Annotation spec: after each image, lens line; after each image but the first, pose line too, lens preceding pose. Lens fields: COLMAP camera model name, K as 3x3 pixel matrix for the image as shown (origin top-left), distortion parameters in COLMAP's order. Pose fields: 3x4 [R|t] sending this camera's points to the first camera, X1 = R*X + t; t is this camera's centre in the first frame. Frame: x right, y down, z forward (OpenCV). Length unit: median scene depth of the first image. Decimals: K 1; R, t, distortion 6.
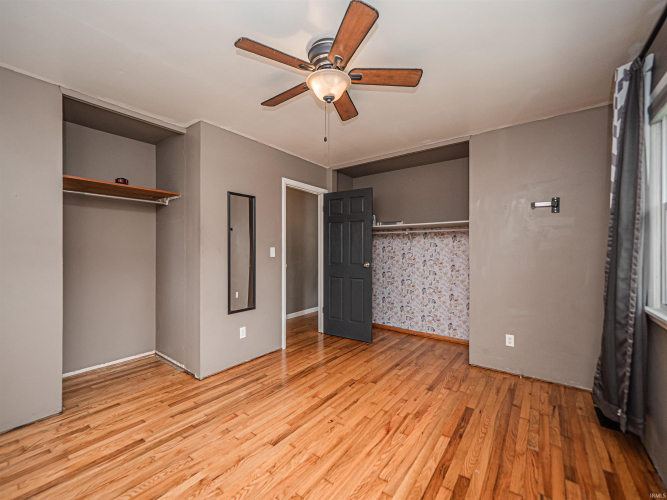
lens RADIAL K [[286.0, 0, 332.5], [0, 286.0, 252.7], [0, 0, 1]] dist [0.005550, 0.000285]
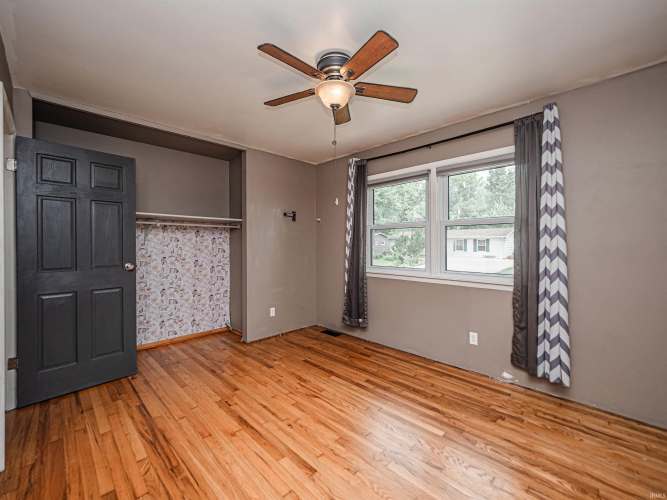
lens RADIAL K [[286.0, 0, 333.5], [0, 286.0, 247.8], [0, 0, 1]] dist [0.005550, 0.000285]
pose [[0.136110, -0.010842, 0.990634, -0.634565], [0.010682, 0.999898, 0.009476, -0.005832], [-0.990636, 0.009292, 0.136211, 0.498830]]
